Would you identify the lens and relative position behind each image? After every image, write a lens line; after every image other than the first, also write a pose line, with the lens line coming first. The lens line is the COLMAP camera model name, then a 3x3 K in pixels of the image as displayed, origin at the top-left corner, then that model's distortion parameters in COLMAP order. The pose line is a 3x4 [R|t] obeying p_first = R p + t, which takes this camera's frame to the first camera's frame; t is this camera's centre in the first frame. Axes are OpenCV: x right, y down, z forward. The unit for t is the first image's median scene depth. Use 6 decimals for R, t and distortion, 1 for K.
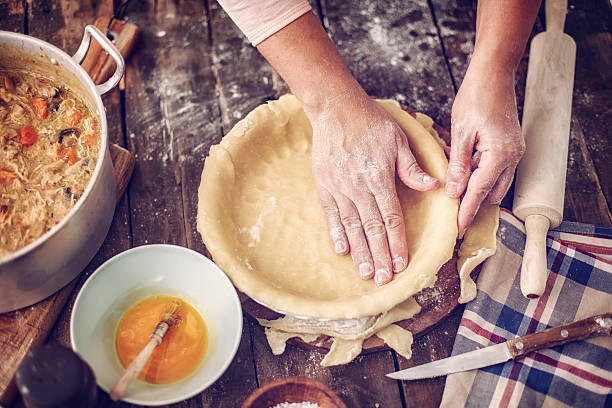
lens RADIAL K [[899.7, 0, 305.5], [0, 899.7, 183.1], [0, 0, 1]] dist [-0.189246, 0.027236]
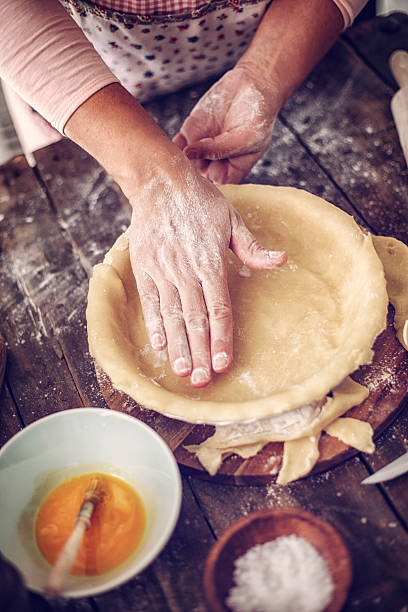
lens RADIAL K [[899.7, 0, 204.0], [0, 899.7, 306.0], [0, 0, 1]] dist [-0.189246, 0.027236]
pose [[0.954088, -0.296394, 0.043208, -0.031427], [0.299502, 0.942169, -0.150389, 0.120102], [0.003865, 0.156425, 0.987682, 0.134405]]
